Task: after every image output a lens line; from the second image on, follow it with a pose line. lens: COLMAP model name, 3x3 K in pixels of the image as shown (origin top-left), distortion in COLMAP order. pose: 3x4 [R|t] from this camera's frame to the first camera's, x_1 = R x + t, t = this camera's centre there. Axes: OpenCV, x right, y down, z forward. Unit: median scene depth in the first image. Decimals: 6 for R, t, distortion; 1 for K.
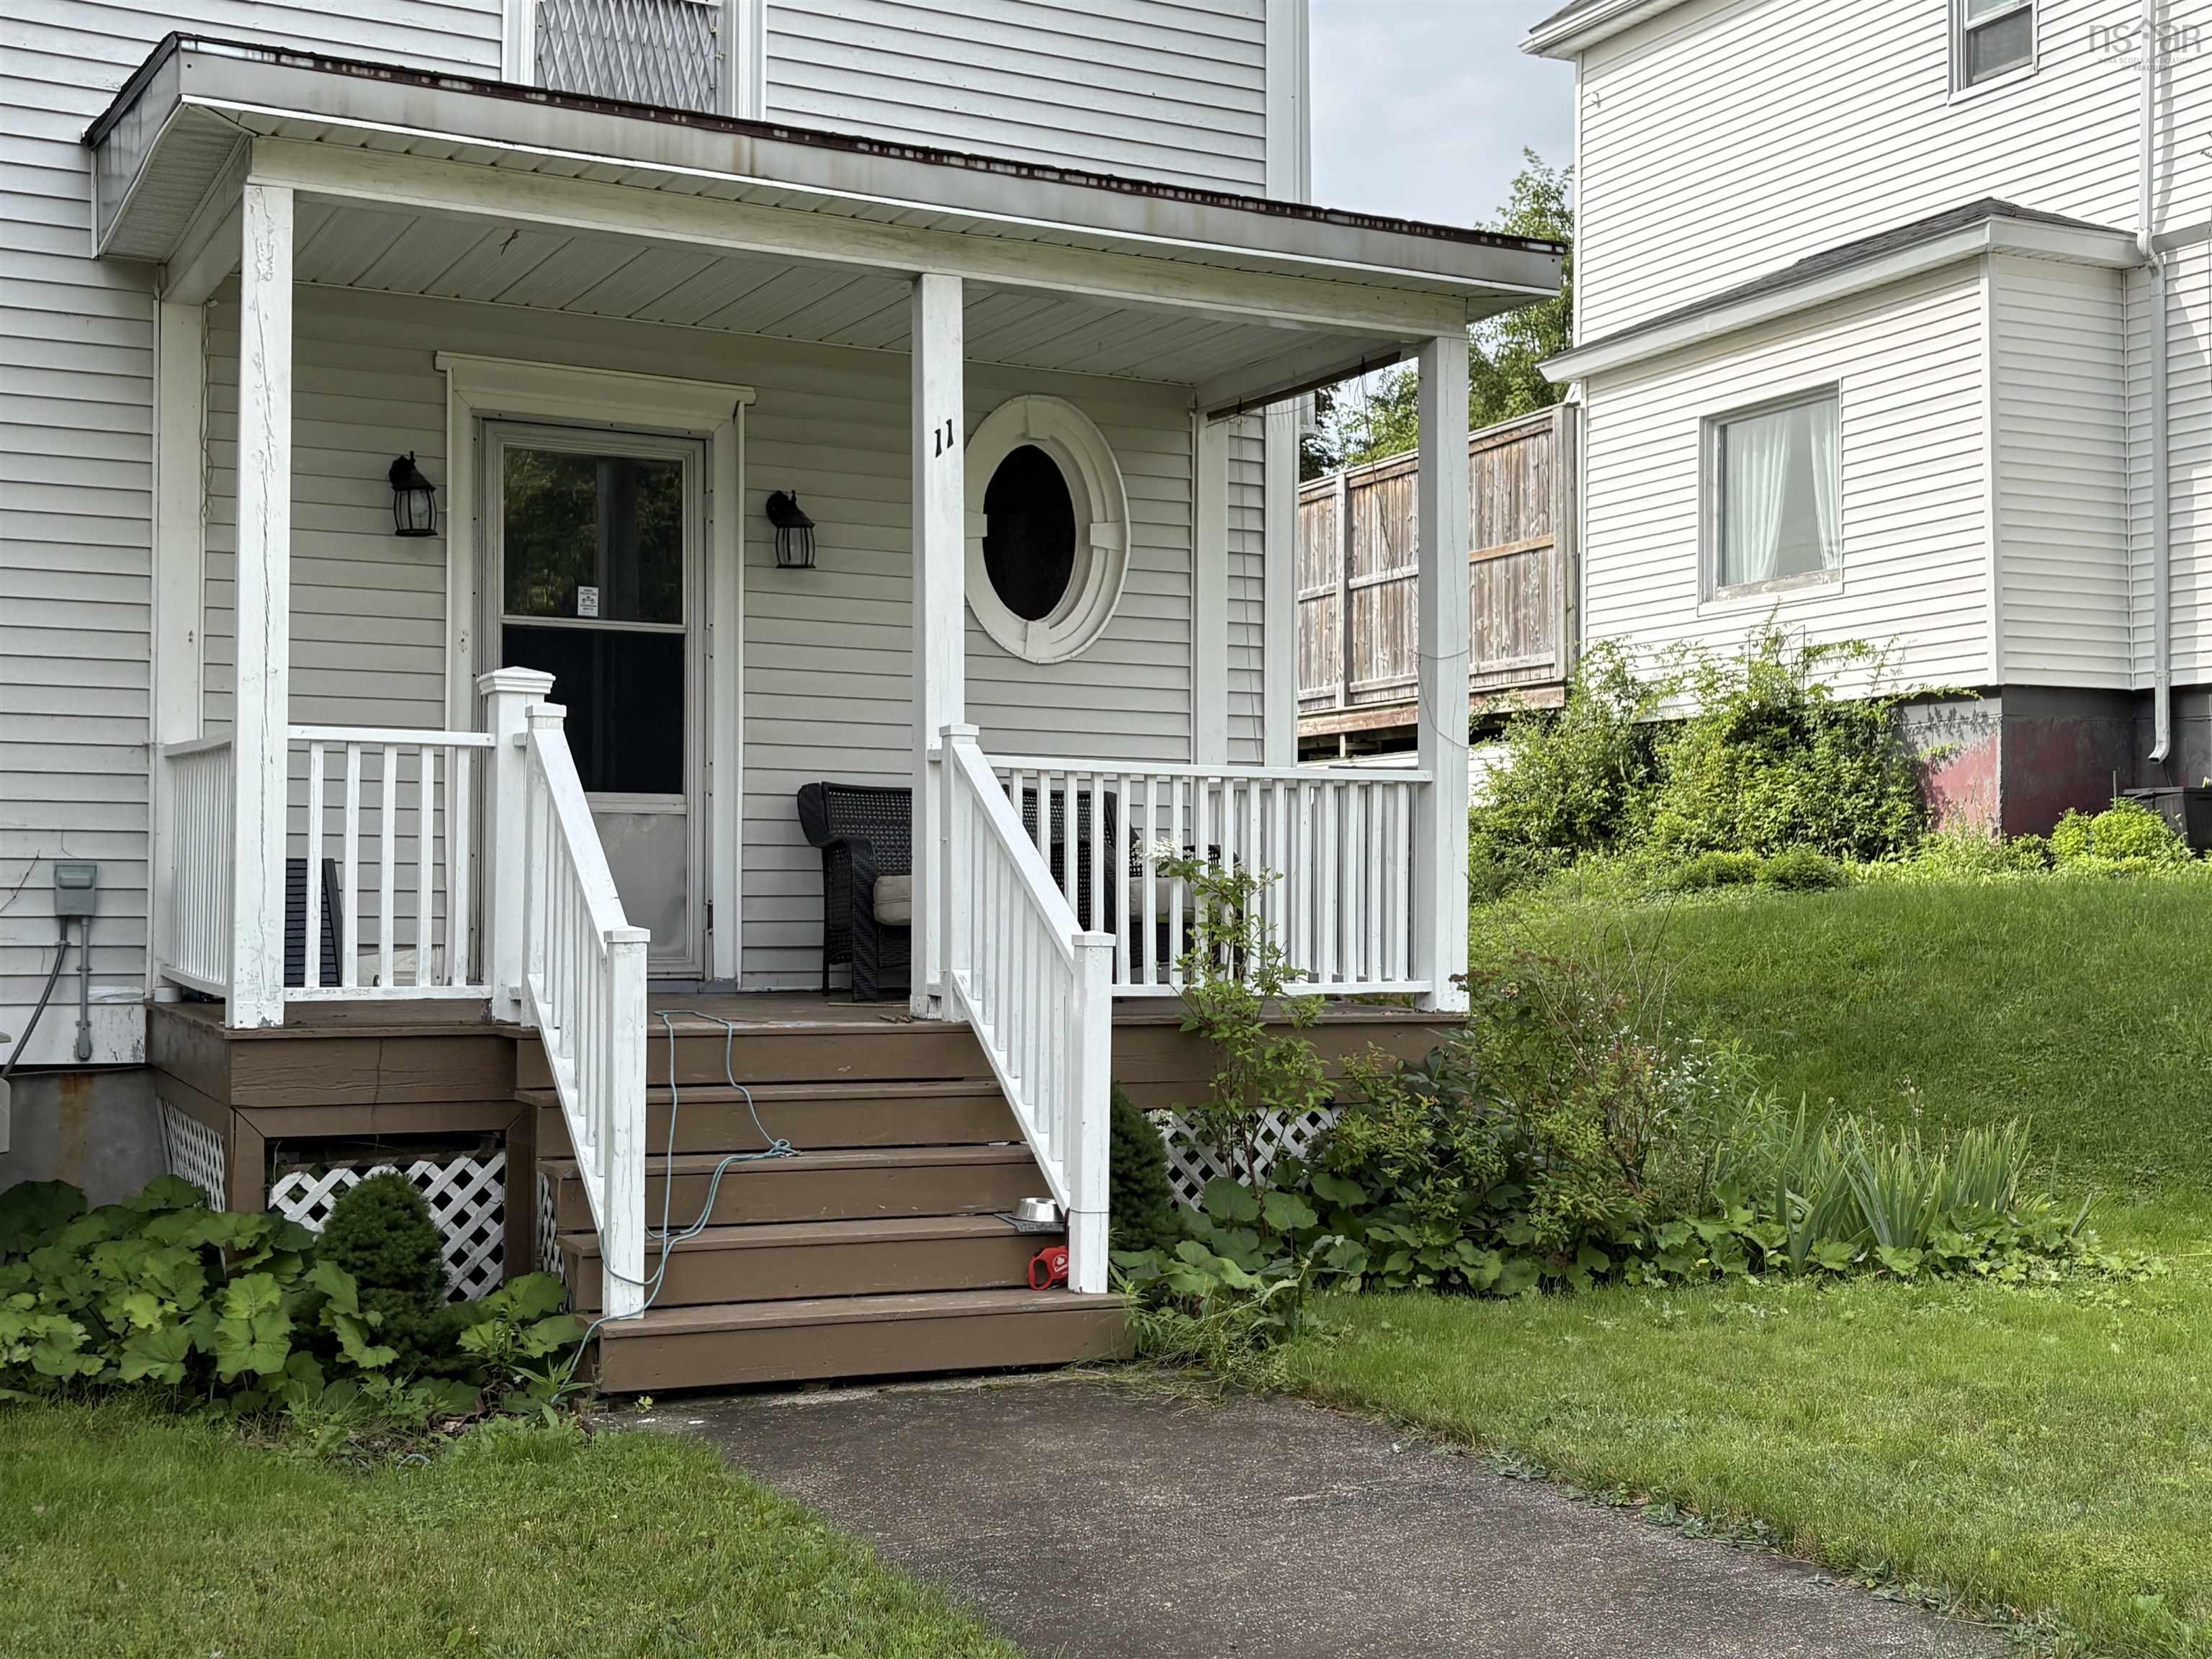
lens RADIAL K [[2631.5, 0, 1106.0], [0, 2631.5, 829.5], [0, 0, 1]] dist [0.196859, -0.651628]
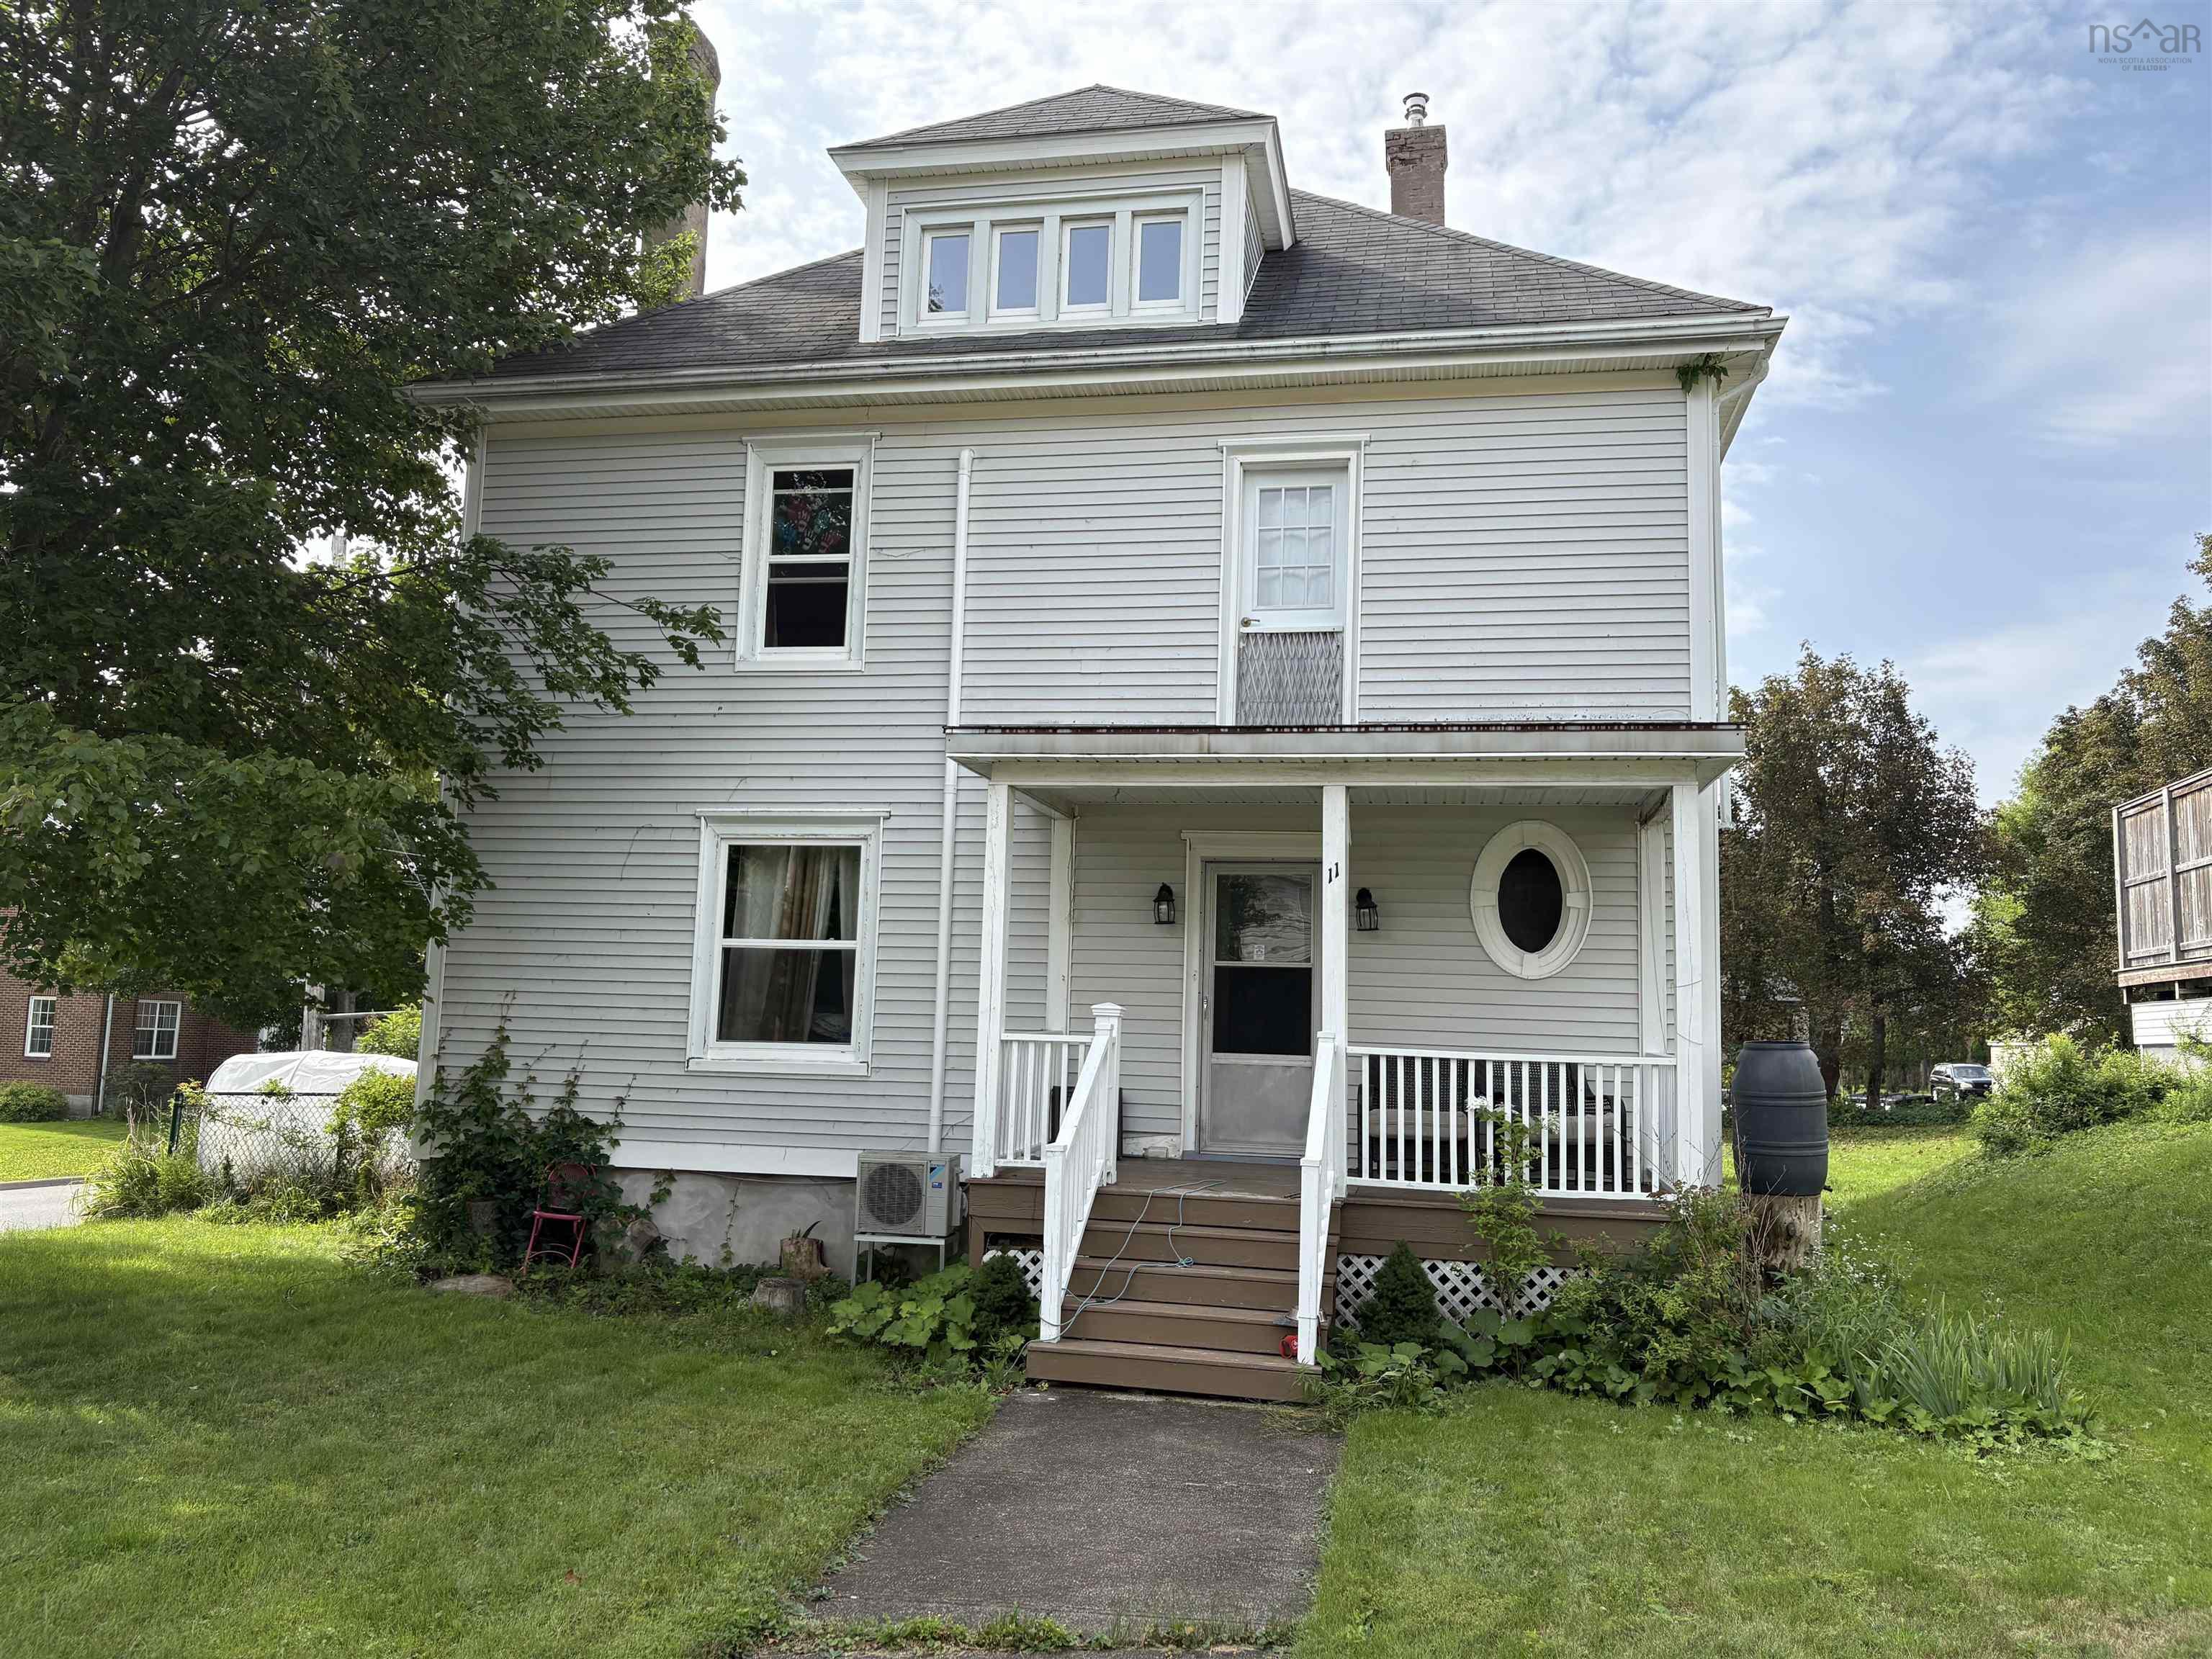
lens RADIAL K [[1665.1, 0, 1113.6], [0, 1665.1, 833.9], [0, 0, 1]] dist [0.022544, -0.006585]
pose [[0.788823, -0.057426, -0.611931, 0.493432], [-0.006666, 0.994768, -0.101946, -0.053605], [0.614584, 0.084497, 0.784313, 0.001610]]
